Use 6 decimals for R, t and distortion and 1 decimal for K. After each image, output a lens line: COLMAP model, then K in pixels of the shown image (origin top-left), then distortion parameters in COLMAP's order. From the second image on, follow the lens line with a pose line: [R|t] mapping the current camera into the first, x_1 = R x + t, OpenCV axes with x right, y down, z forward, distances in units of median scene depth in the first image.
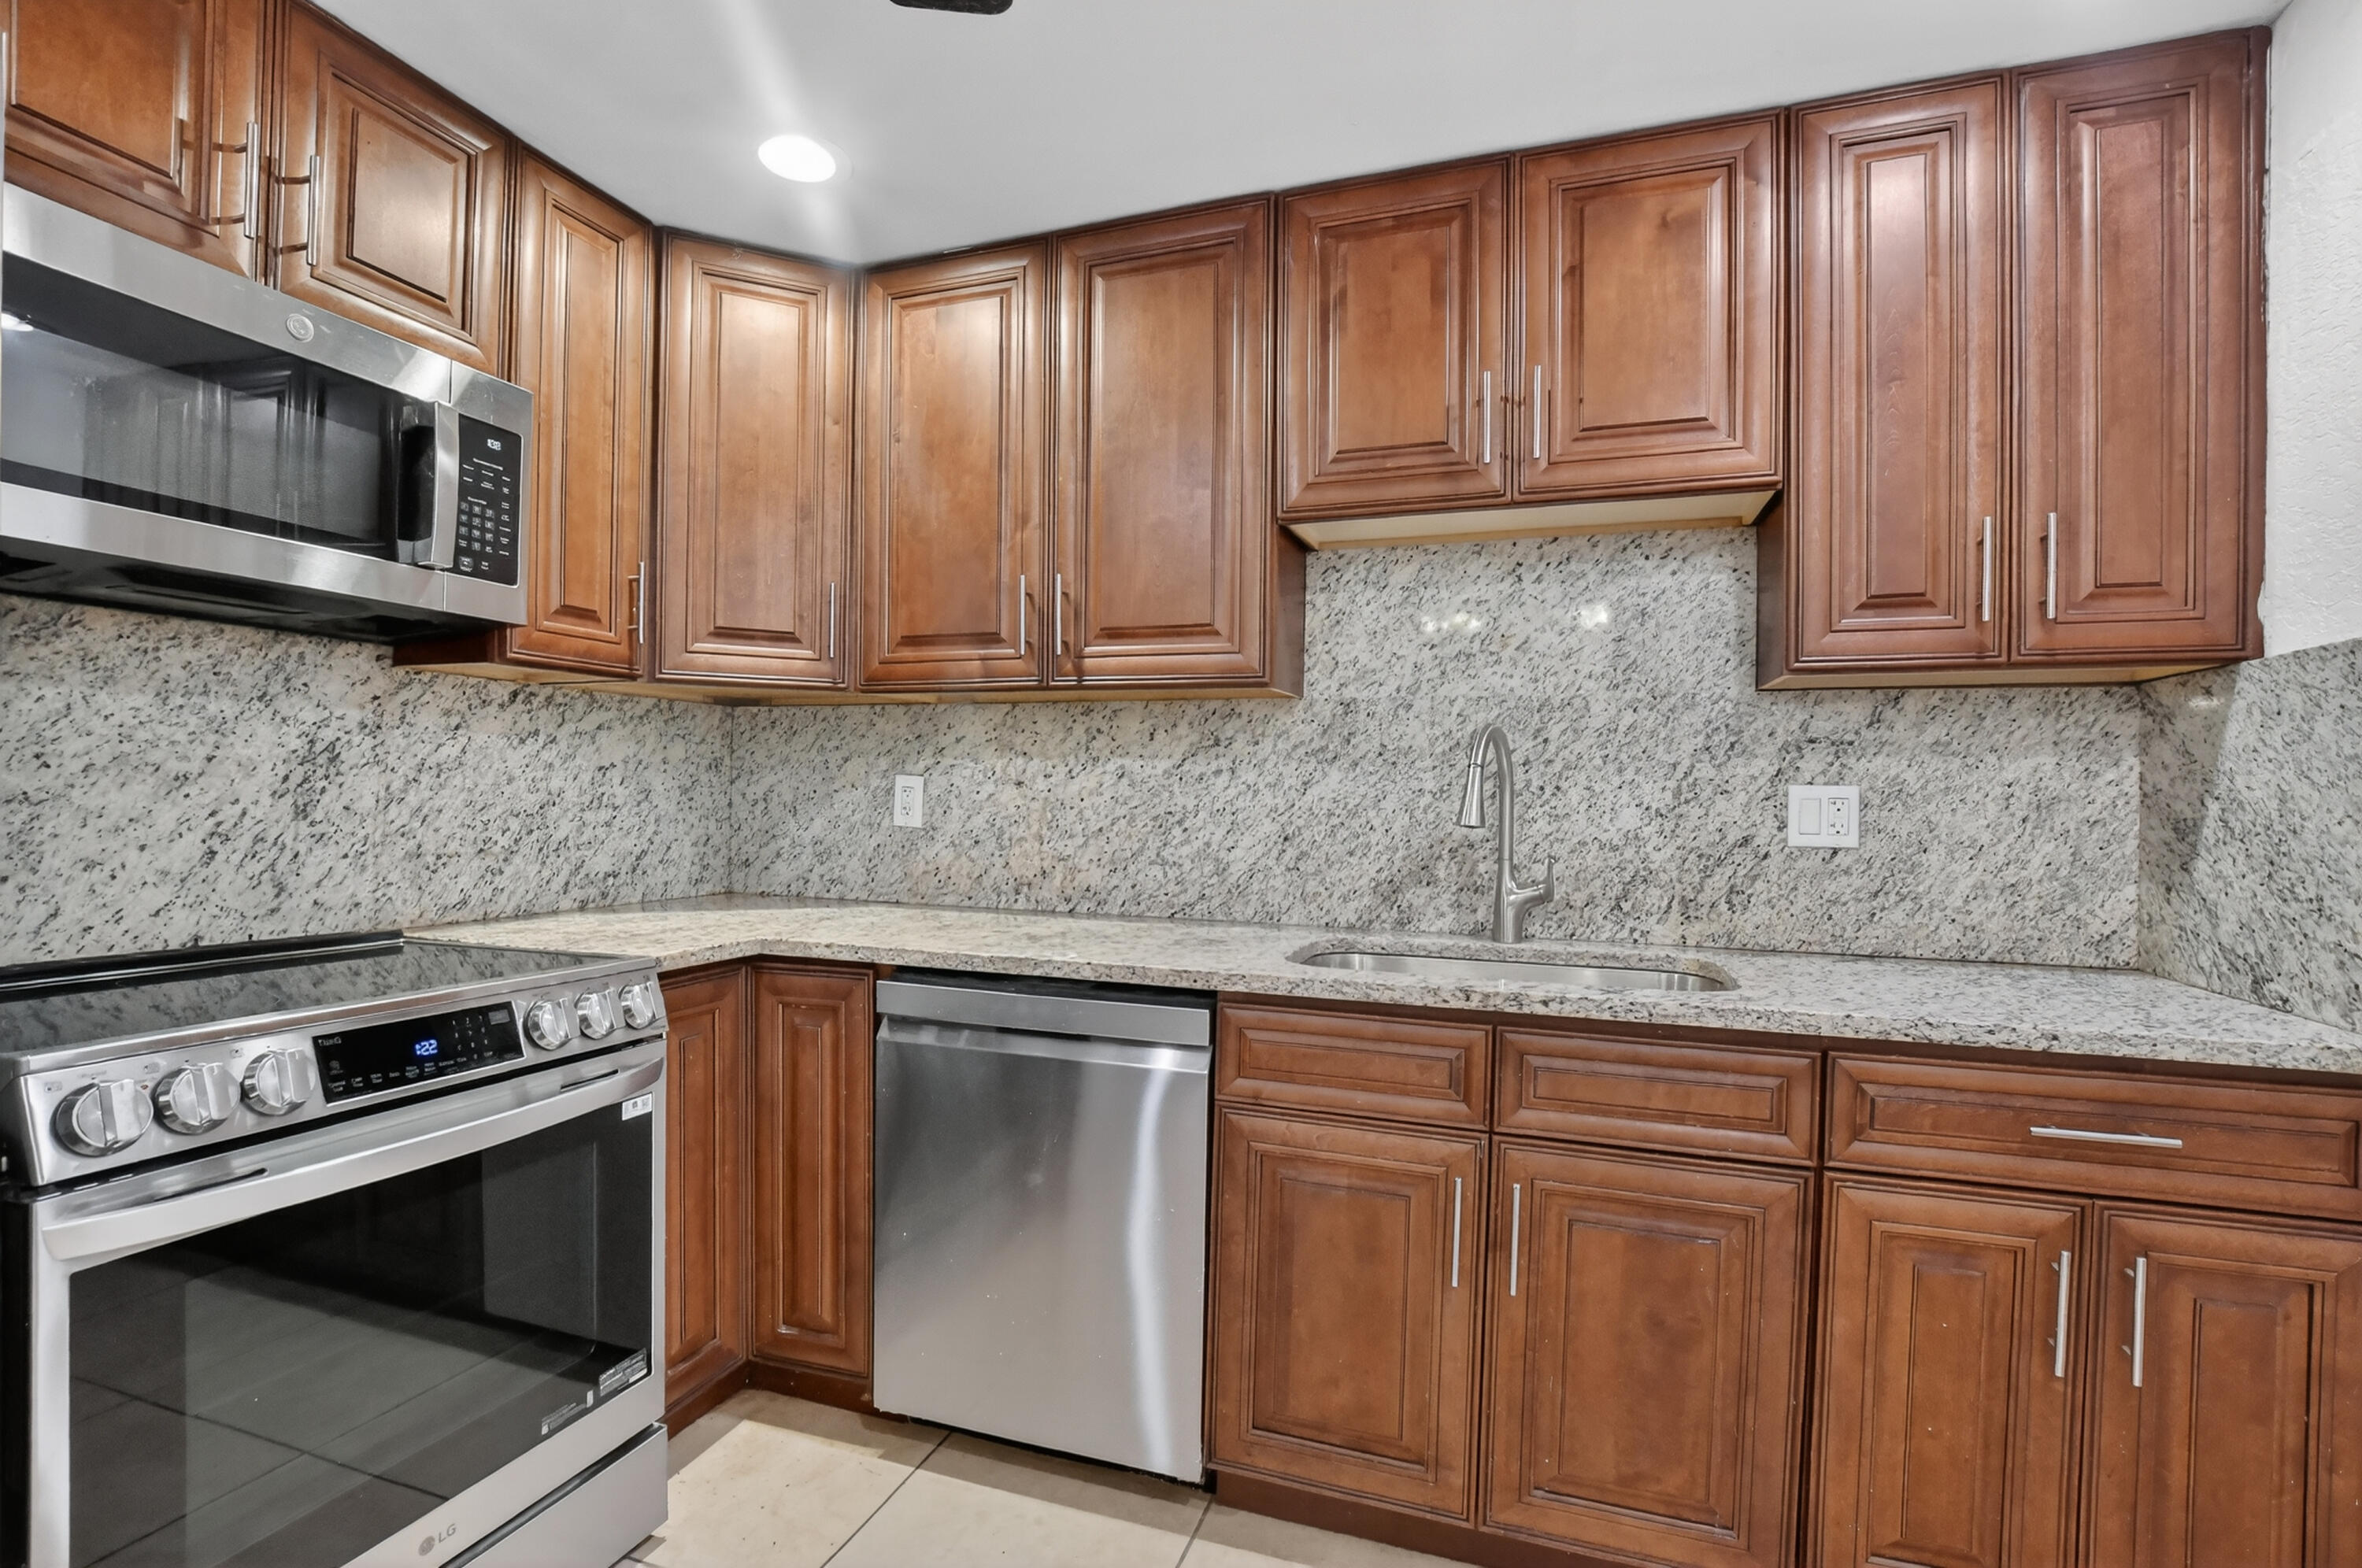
lens RADIAL K [[1113.9, 0, 1167.8], [0, 1113.9, 799.5], [0, 0, 1]] dist [-0.024959, 0.000012]
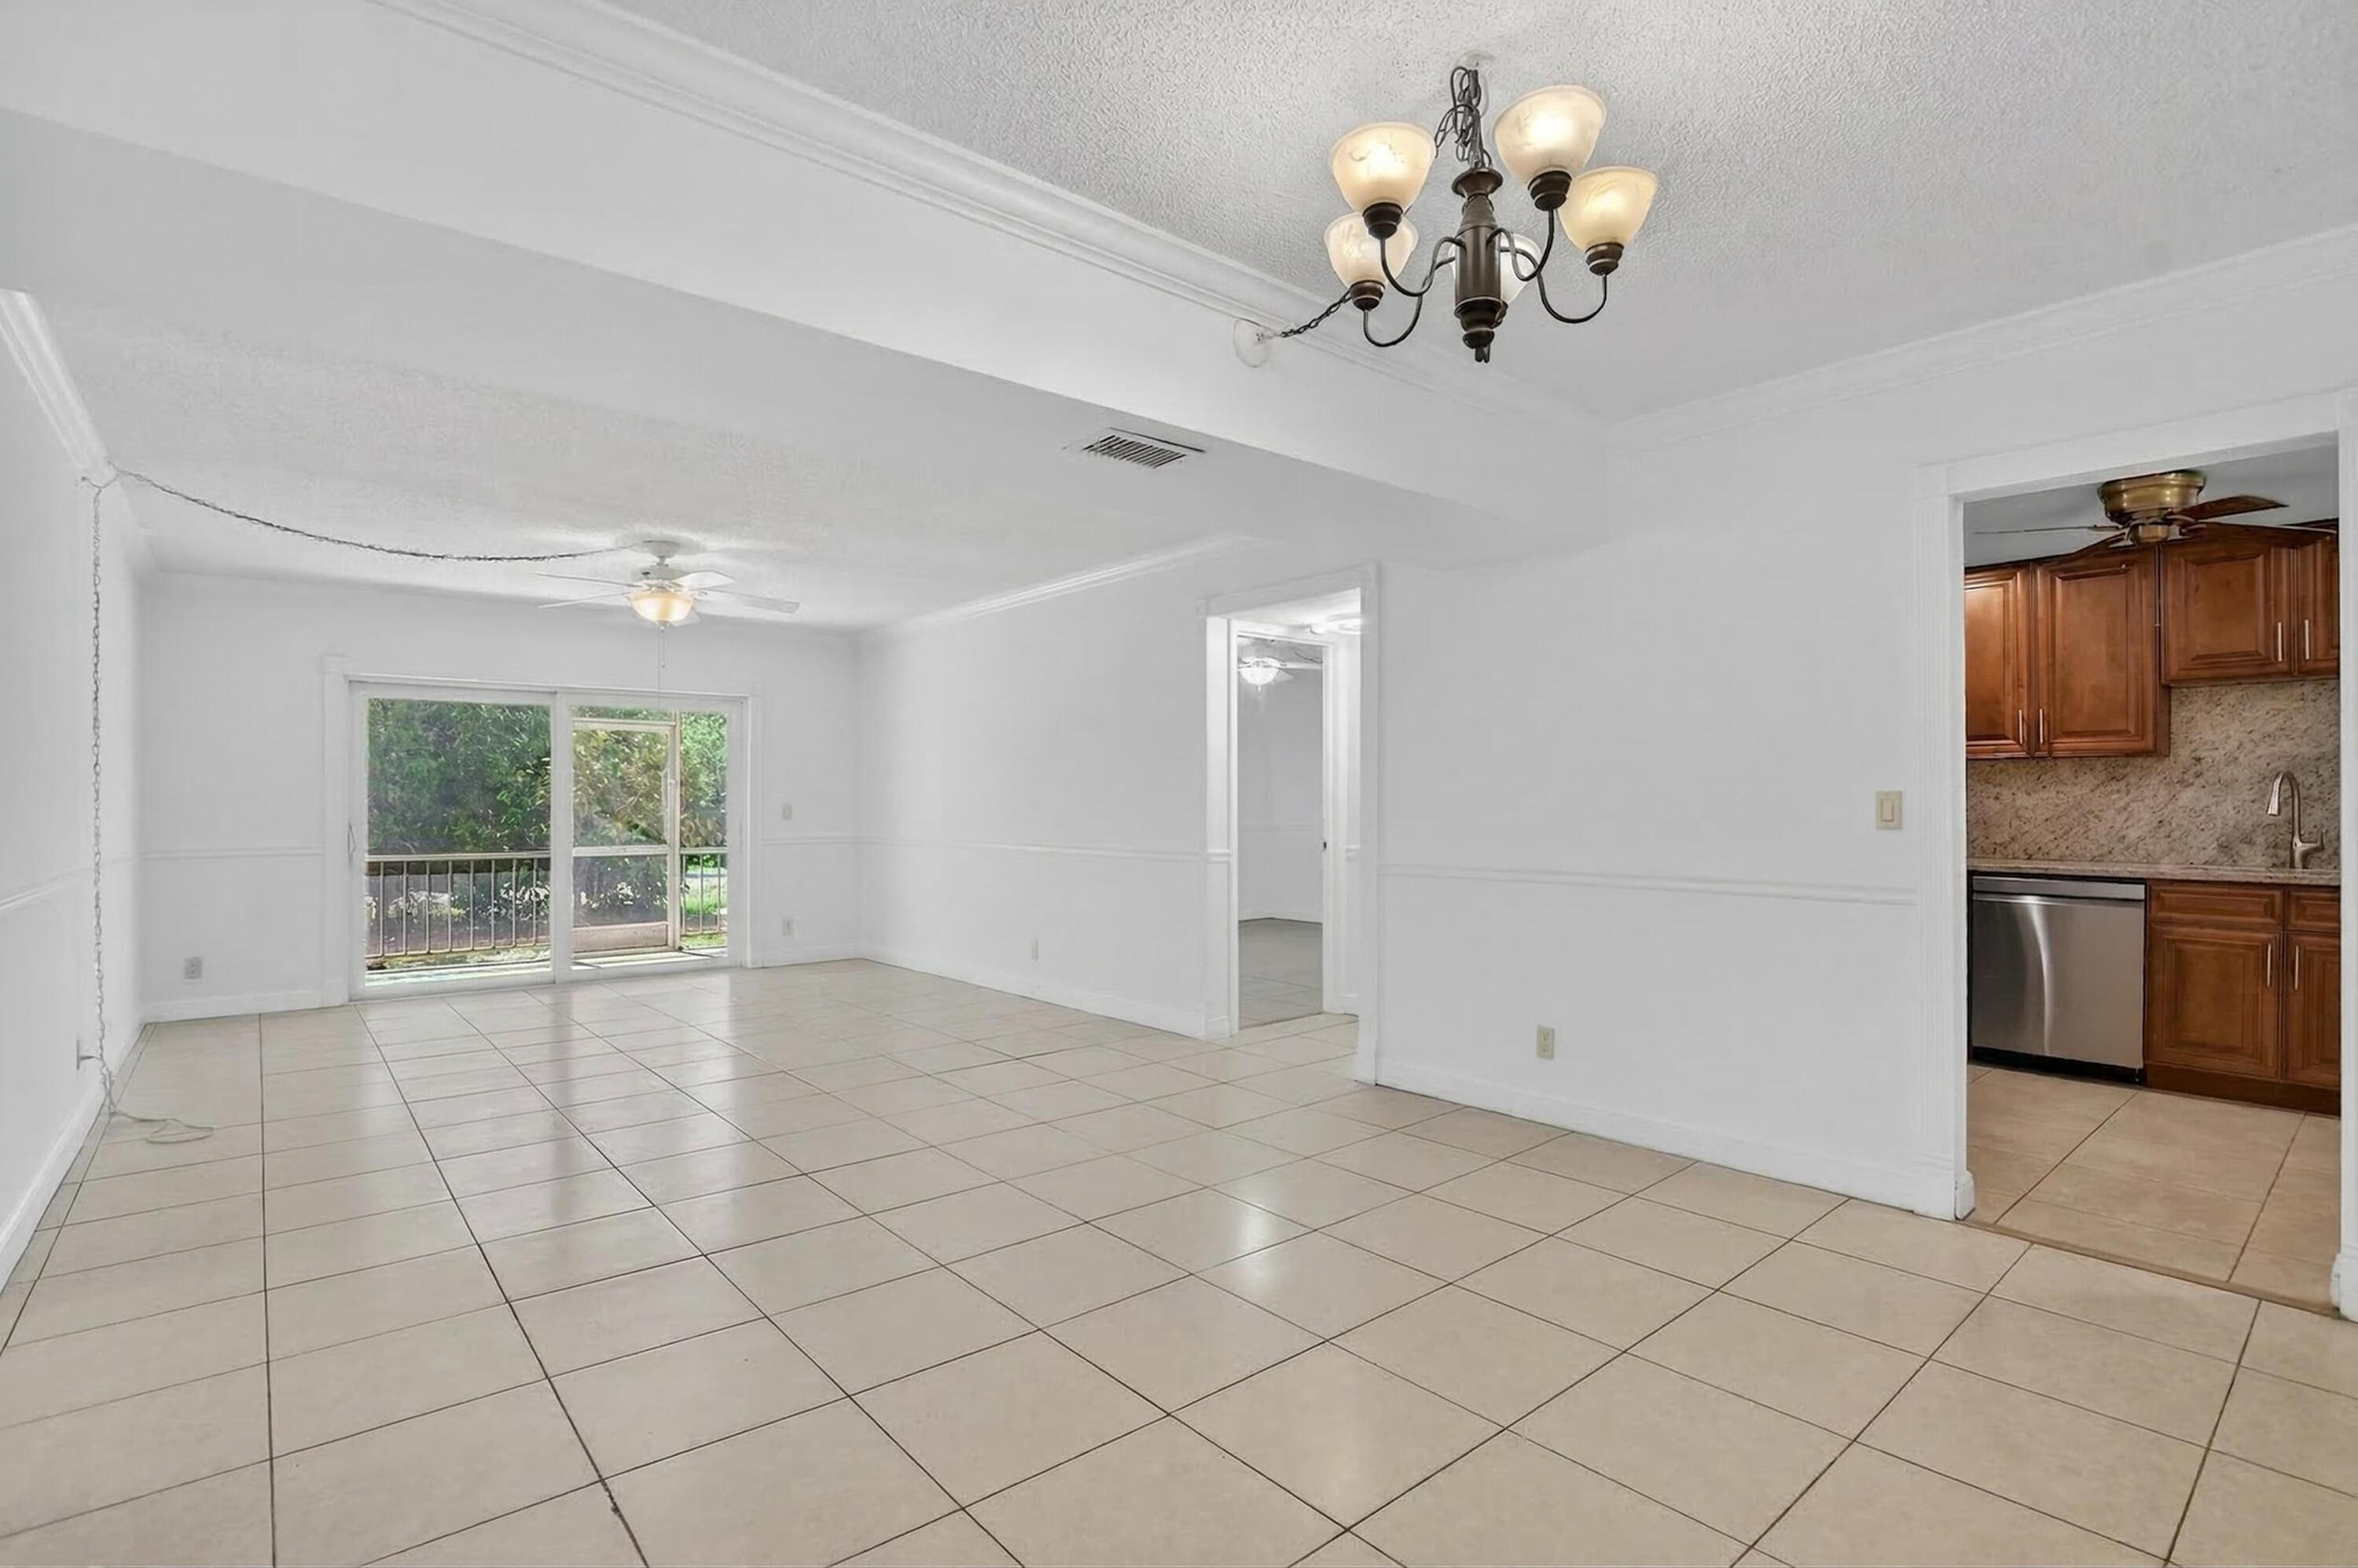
lens RADIAL K [[1112.1, 0, 1179.8], [0, 1112.1, 791.4], [0, 0, 1]] dist [-0.024959, 0.000012]
pose [[0.861860, -0.014436, -0.506940, -0.511002], [0.008379, 0.999864, -0.014227, -0.012648], [0.507076, 0.008015, 0.861864, -1.965454]]
